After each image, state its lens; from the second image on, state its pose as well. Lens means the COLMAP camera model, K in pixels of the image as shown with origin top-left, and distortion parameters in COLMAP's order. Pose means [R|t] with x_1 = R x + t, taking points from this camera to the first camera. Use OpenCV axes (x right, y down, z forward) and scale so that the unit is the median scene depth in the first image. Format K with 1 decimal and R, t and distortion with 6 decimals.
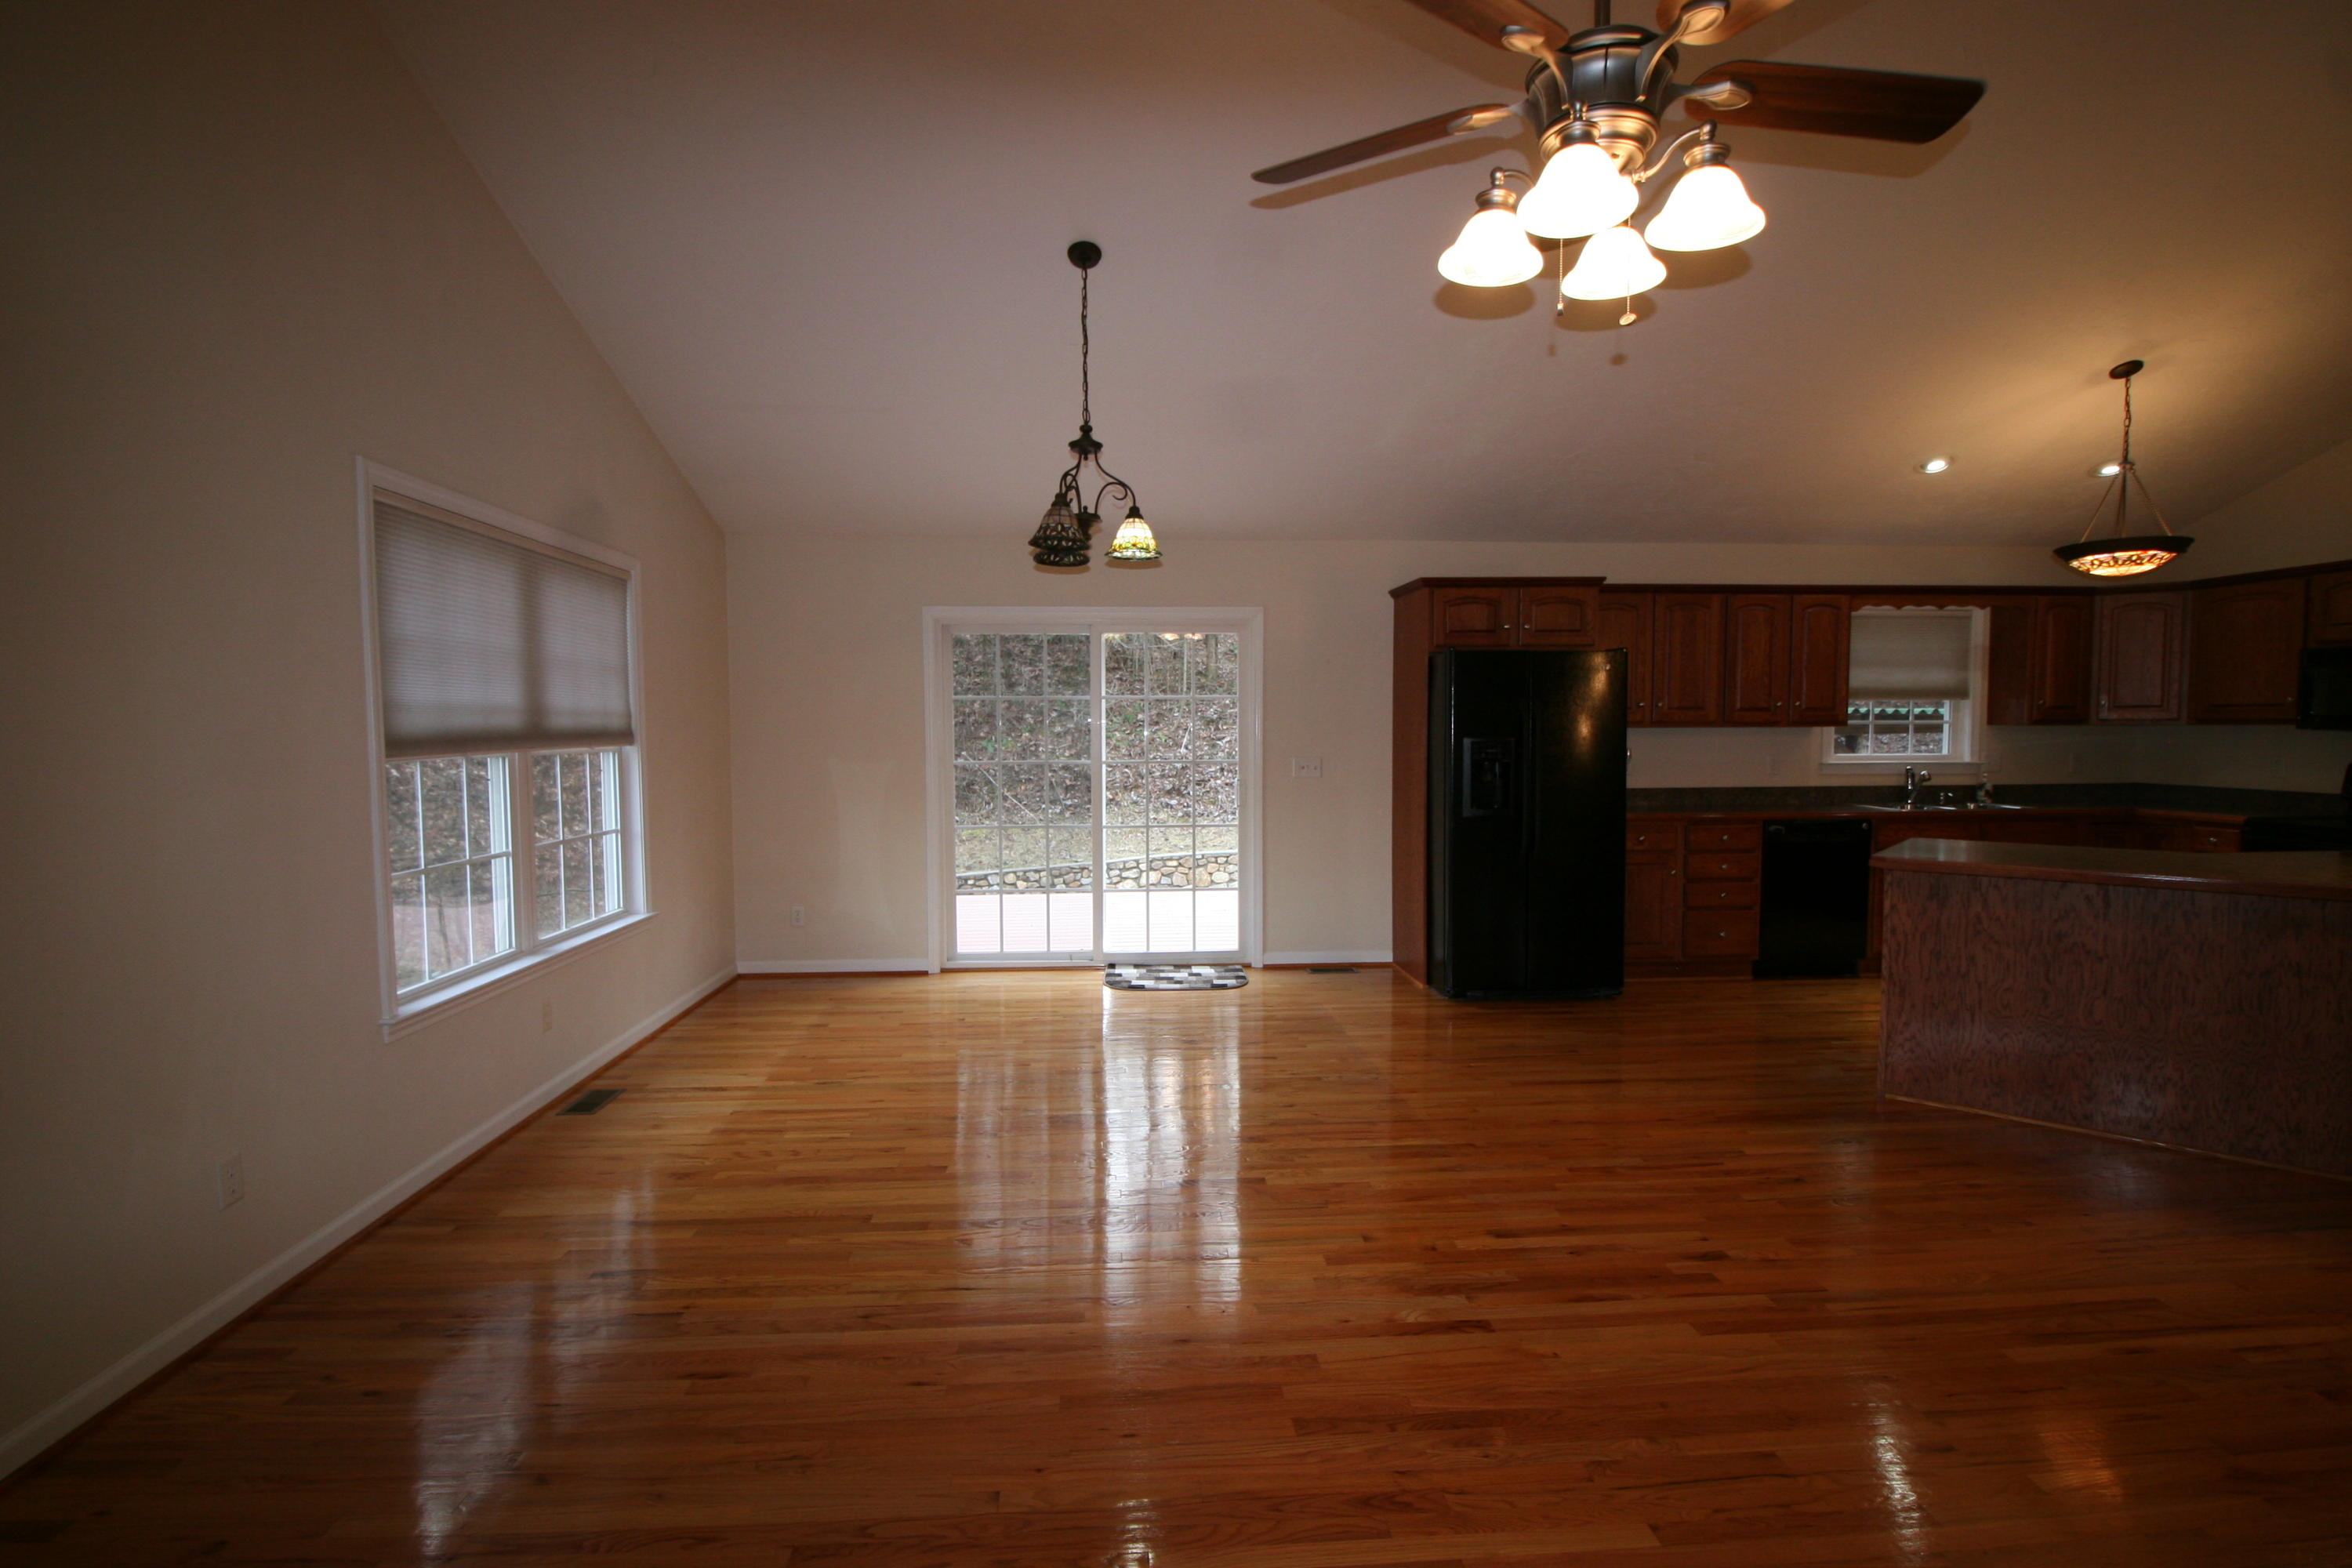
lens RADIAL K [[1120.3, 0, 1159.7], [0, 1120.3, 787.3], [0, 0, 1]] dist [-0.008555, -0.007857]
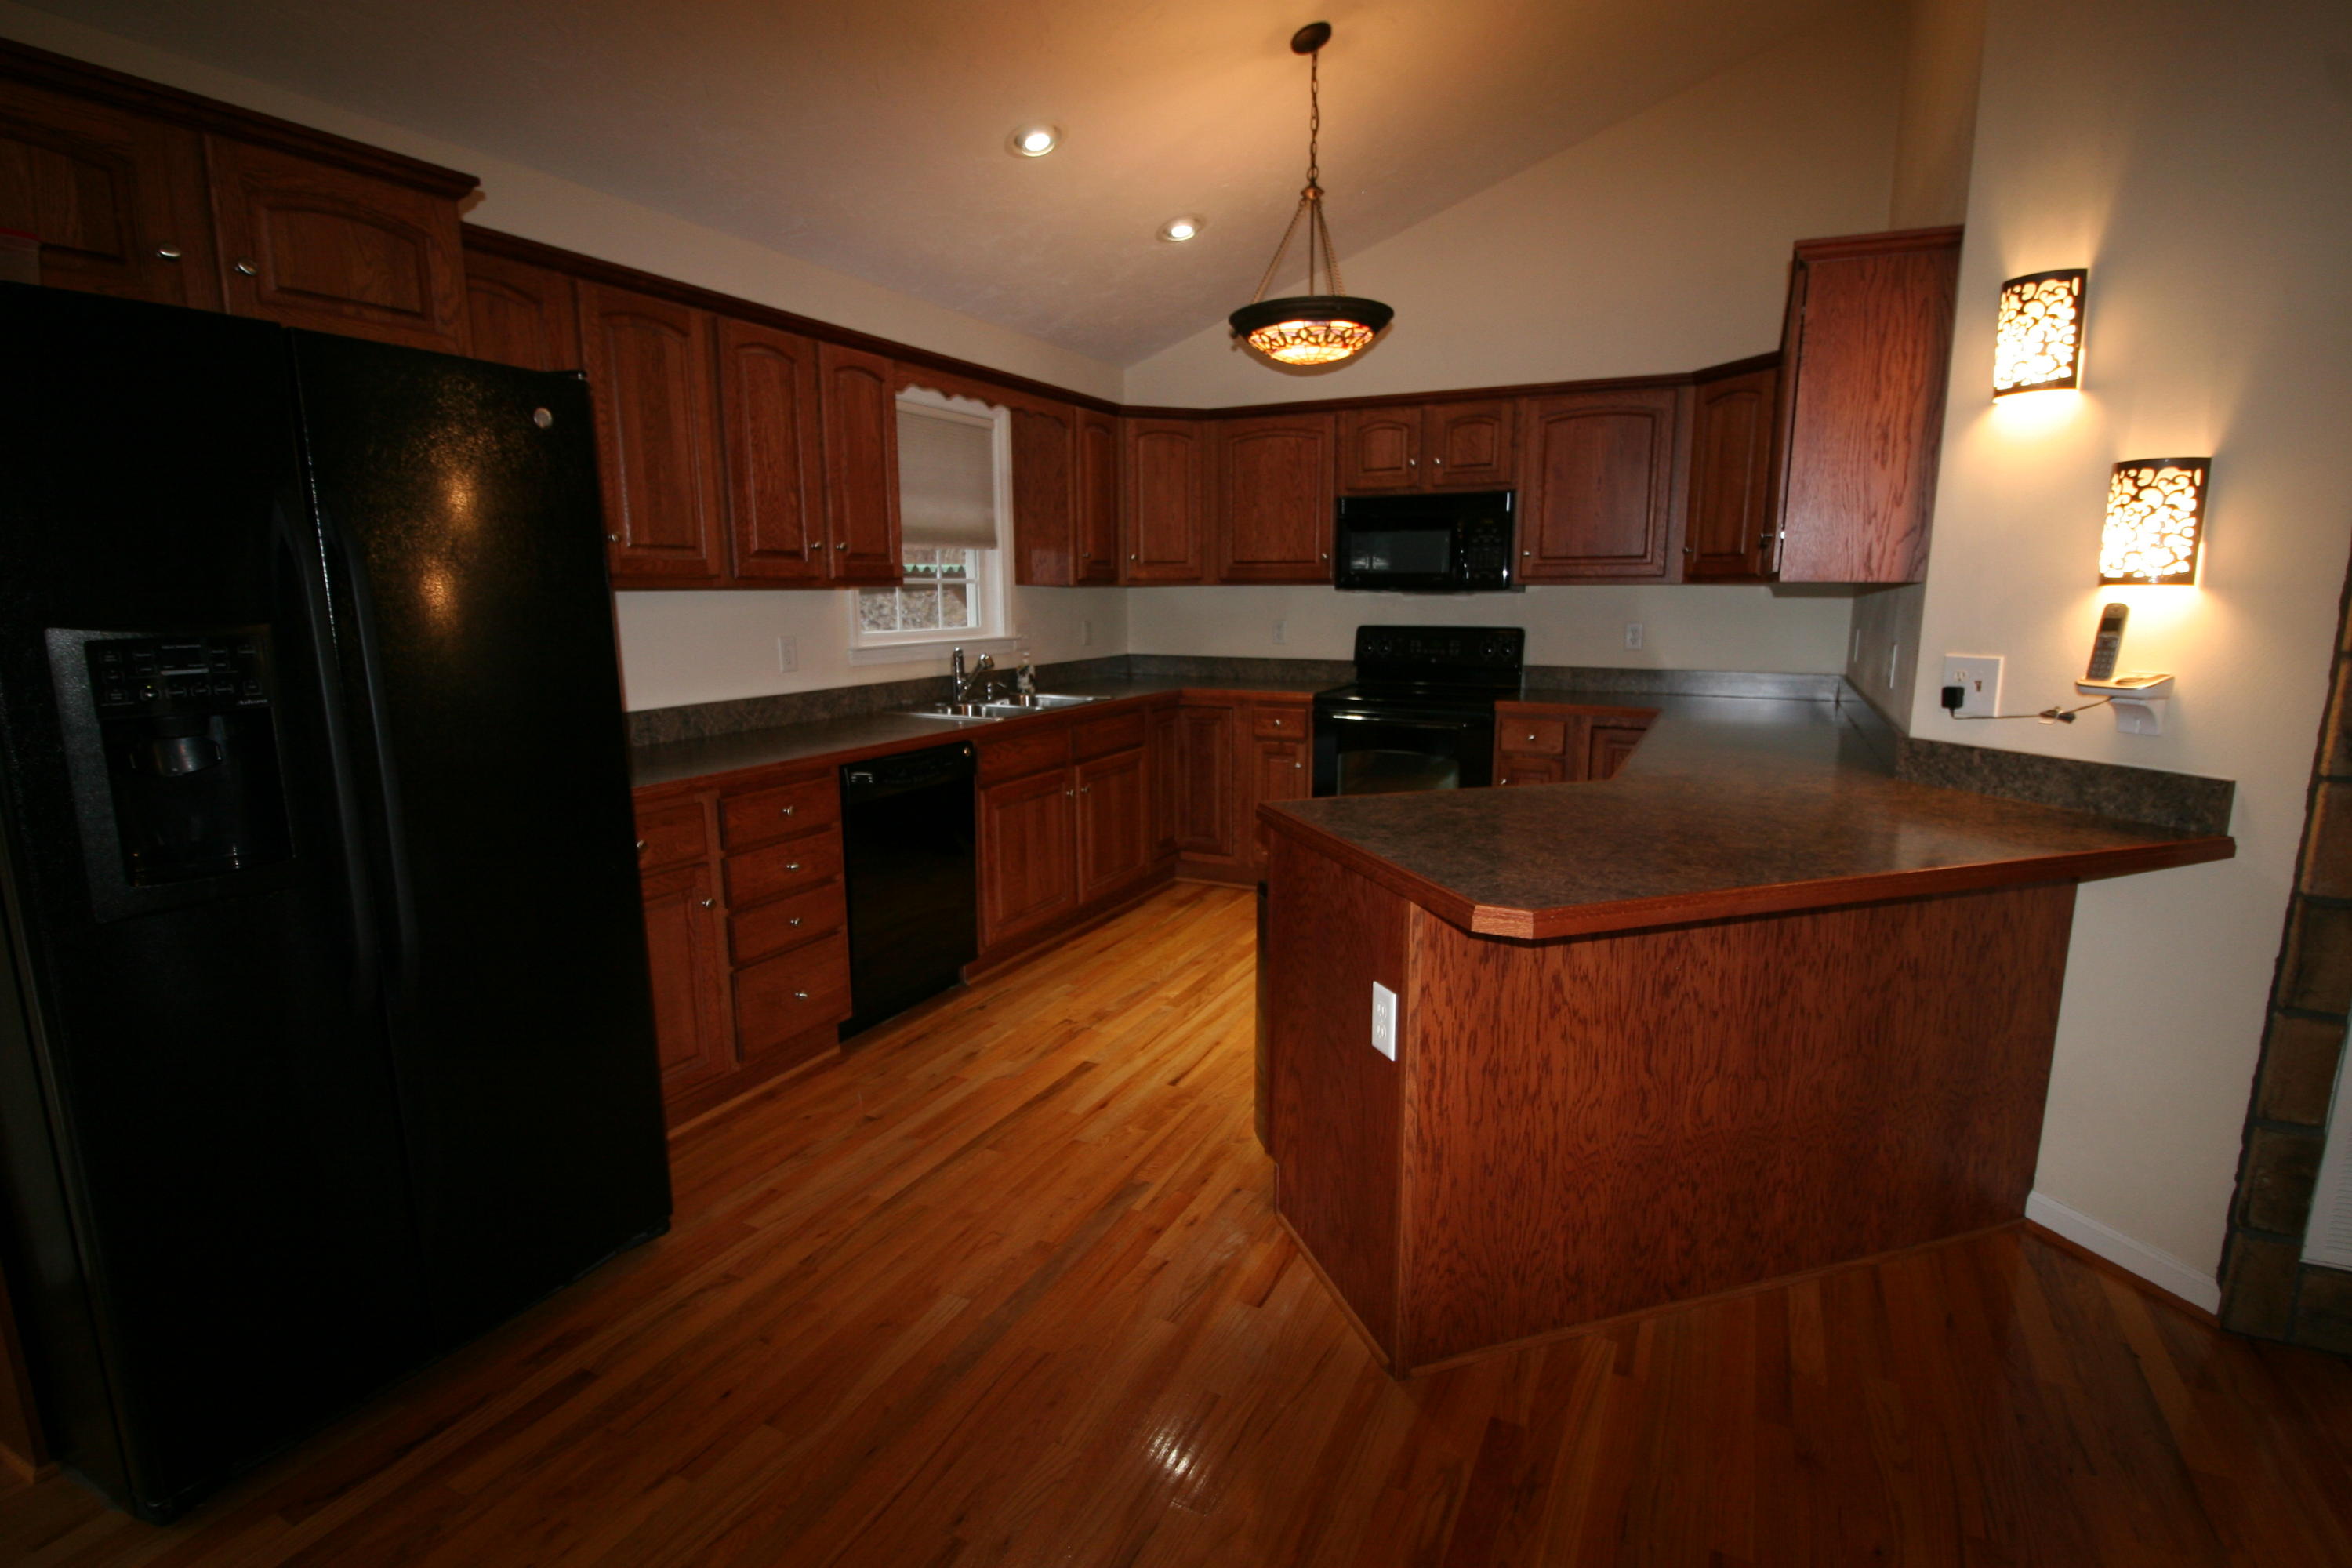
lens RADIAL K [[1120.3, 0, 1196.3], [0, 1120.3, 791.6], [0, 0, 1]] dist [-0.008555, -0.007857]
pose [[0.488253, -0.153231, 0.859145, 0.164702], [0.046934, 0.987651, 0.149477, -0.029977], [-0.871439, -0.032660, 0.489415, 0.594161]]
